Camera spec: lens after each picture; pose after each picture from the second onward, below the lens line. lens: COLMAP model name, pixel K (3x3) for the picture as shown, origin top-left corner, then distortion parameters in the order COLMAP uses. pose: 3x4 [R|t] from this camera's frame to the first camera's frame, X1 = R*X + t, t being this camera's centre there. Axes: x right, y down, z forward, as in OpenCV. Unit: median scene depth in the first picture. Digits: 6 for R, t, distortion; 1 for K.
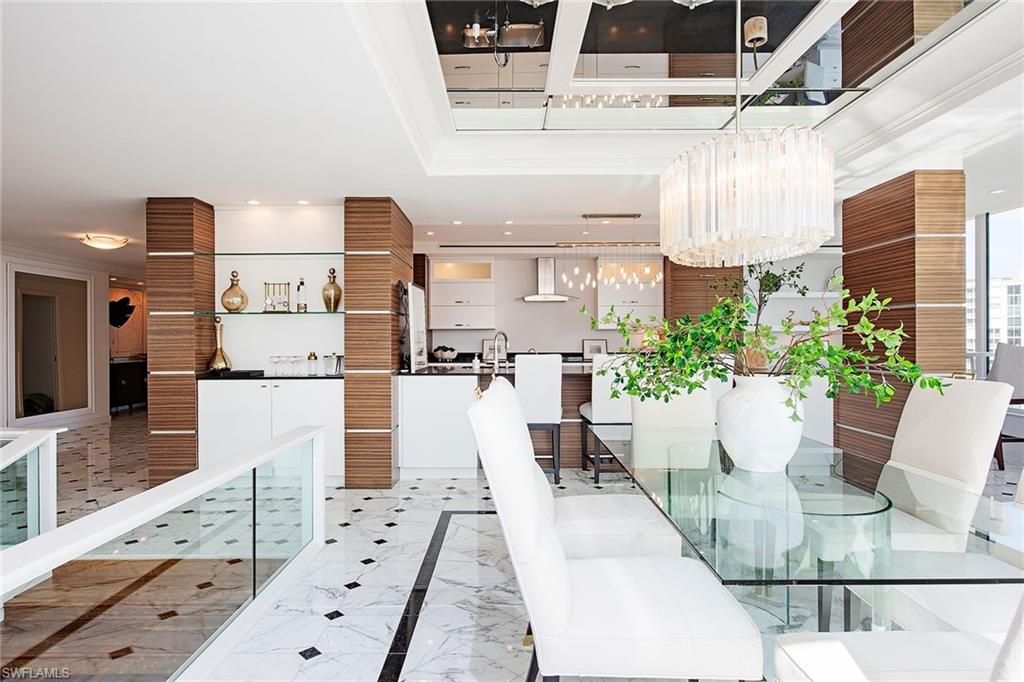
lens RADIAL K [[567.7, 0, 515.5], [0, 567.7, 342.2], [0, 0, 1]] dist [0.001845, -0.000153]
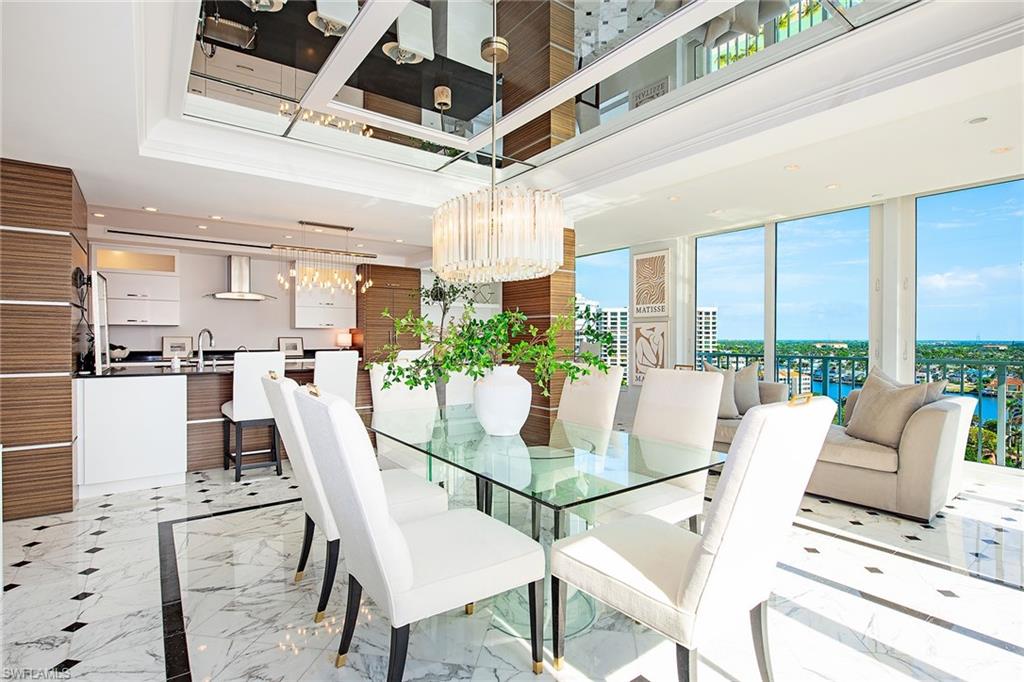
lens RADIAL K [[496.8, 0, 508.1], [0, 496.8, 337.3], [0, 0, 1]] dist [-0.003869, -0.000816]
pose [[0.806943, 0.006377, 0.590595, -0.125414], [-0.003140, 0.999974, -0.006506, -0.000133], [-0.590621, 0.003395, 0.806942, 0.014394]]
